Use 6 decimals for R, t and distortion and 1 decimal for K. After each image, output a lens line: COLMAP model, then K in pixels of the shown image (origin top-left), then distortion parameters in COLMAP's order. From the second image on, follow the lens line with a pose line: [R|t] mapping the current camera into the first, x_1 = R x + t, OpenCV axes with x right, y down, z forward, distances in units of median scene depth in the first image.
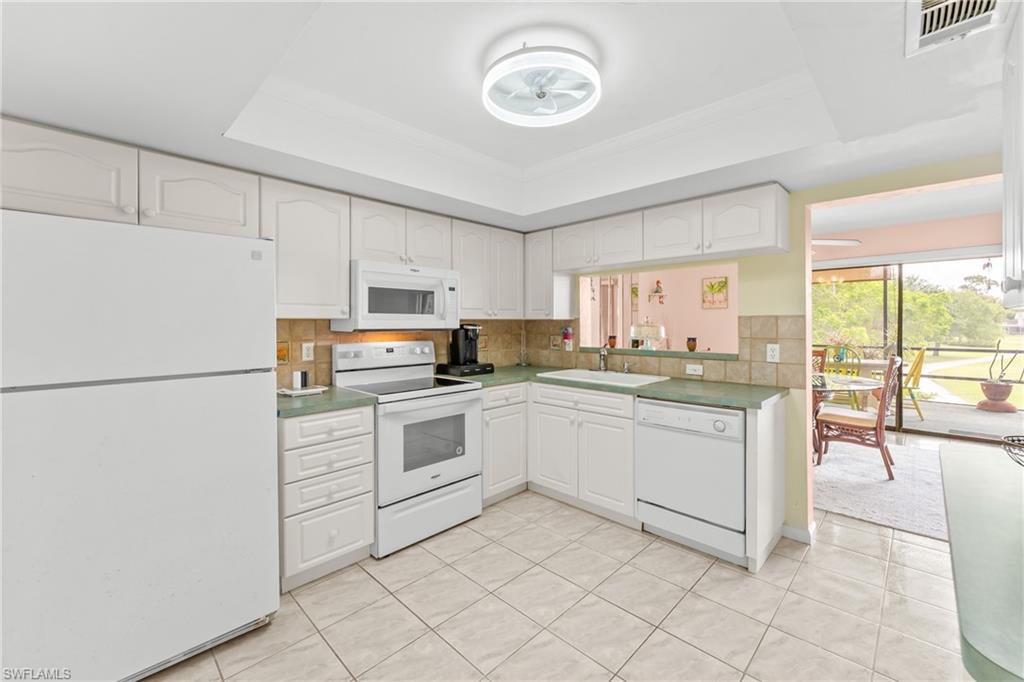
lens RADIAL K [[418.8, 0, 510.4], [0, 418.8, 326.0], [0, 0, 1]] dist [-0.002522, 0.000597]
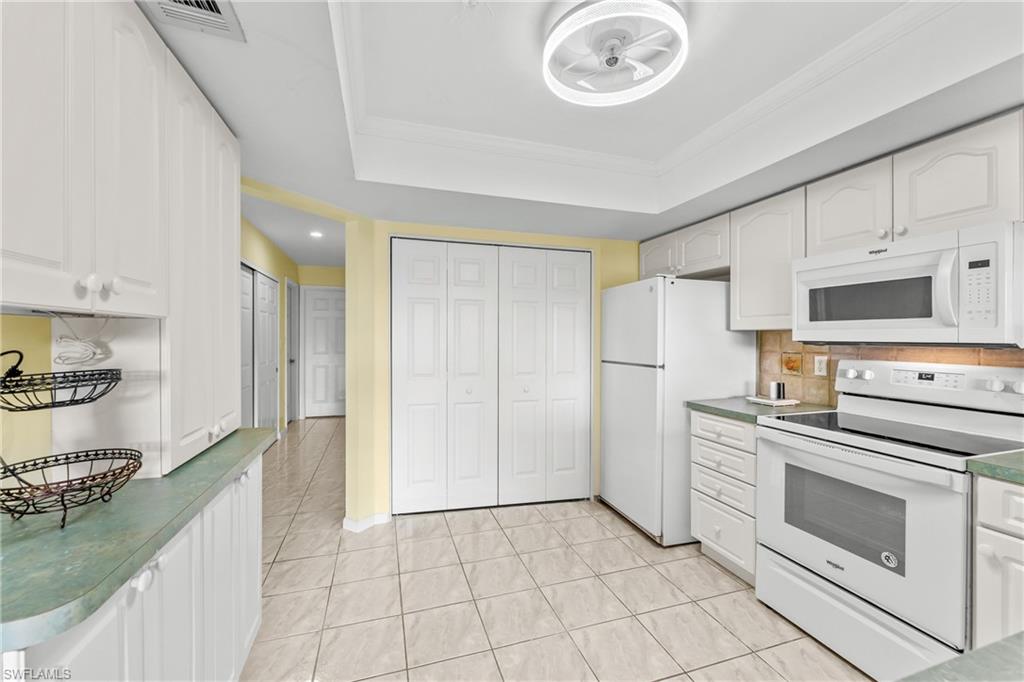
lens RADIAL K [[418.8, 0, 516.6], [0, 418.8, 338.1], [0, 0, 1]] dist [-0.002522, 0.000597]
pose [[-0.468128, 0.004176, -0.883651, 0.627882], [-0.004287, 0.999966, 0.006997, -0.001563], [0.883650, 0.007064, -0.468095, 0.848535]]
